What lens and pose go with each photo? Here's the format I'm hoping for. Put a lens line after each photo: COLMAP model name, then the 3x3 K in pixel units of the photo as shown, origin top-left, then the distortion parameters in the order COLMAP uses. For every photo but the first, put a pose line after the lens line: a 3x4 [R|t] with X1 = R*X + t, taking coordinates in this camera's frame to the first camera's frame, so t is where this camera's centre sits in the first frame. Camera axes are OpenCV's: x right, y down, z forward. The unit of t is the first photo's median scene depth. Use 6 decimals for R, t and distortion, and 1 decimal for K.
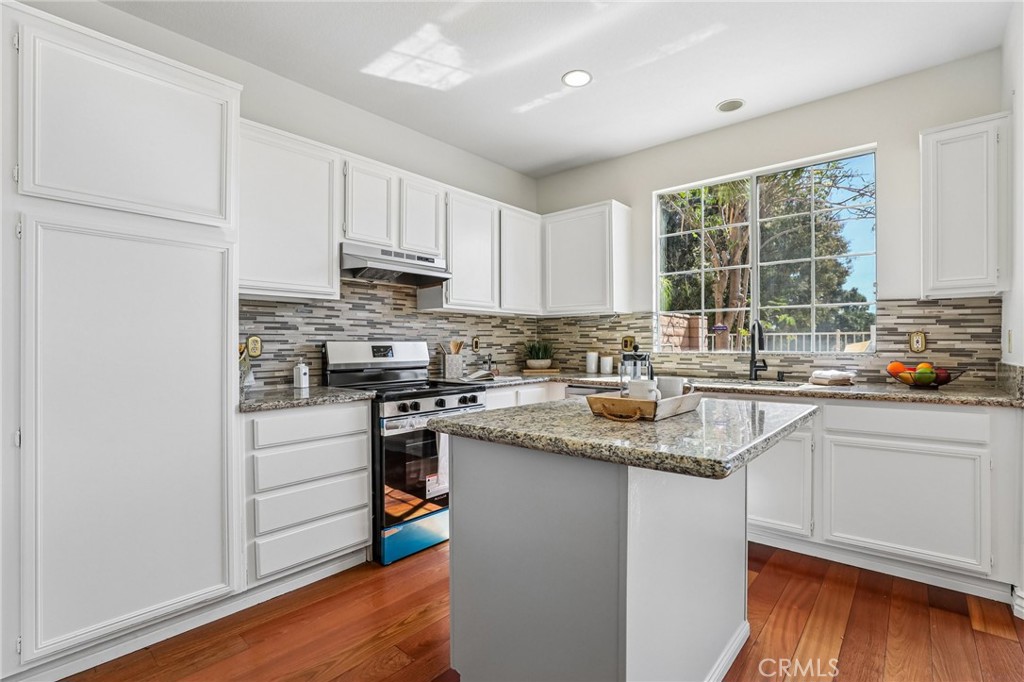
lens RADIAL K [[469.9, 0, 514.5], [0, 469.9, 346.0], [0, 0, 1]] dist [-0.040299, 0.010276]
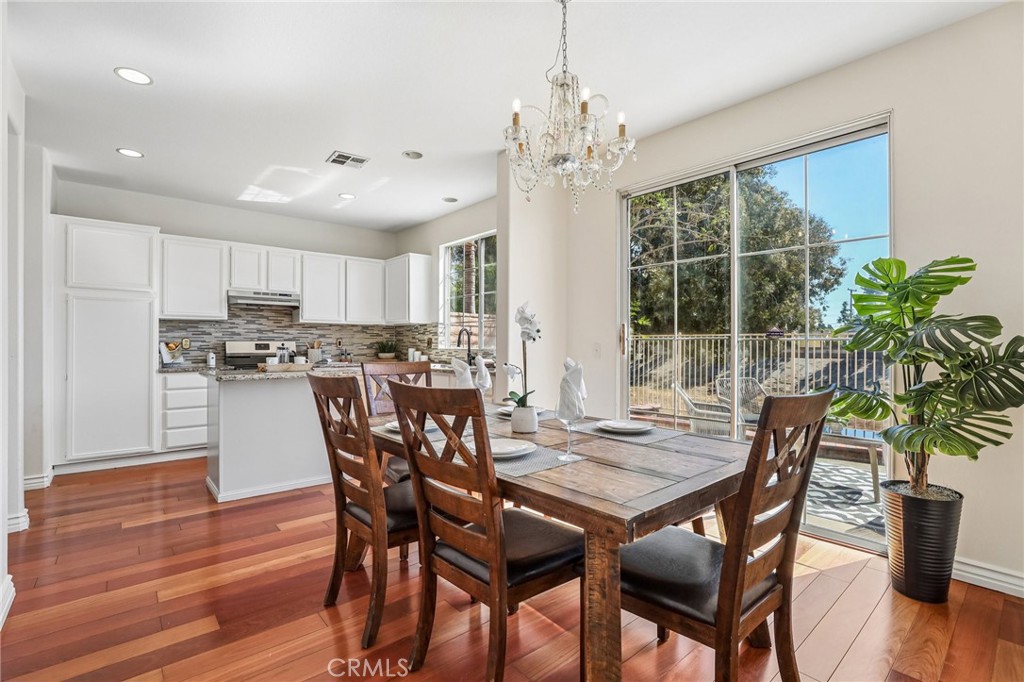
lens RADIAL K [[471.7, 0, 519.6], [0, 471.7, 345.8], [0, 0, 1]] dist [-0.032281, 0.000814]
pose [[0.990479, 0.004300, -0.137599, 0.956160], [-0.004164, 0.999991, 0.001274, 0.001661], [0.137604, -0.000689, 0.990487, -0.649108]]
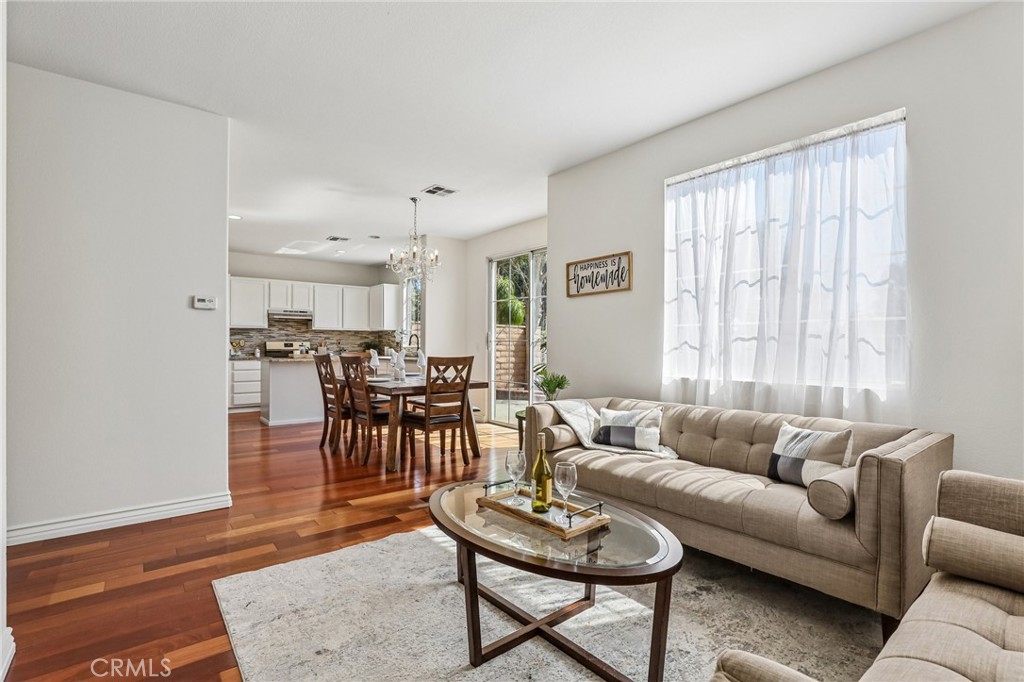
lens RADIAL K [[491.8, 0, 518.6], [0, 491.8, 346.3], [0, 0, 1]] dist [-0.023104, -0.000040]
pose [[0.982895, 0.006341, -0.184060, 1.629193], [-0.006326, 0.999980, 0.000670, 0.007171], [0.184060, 0.000506, 0.982915, -1.644217]]
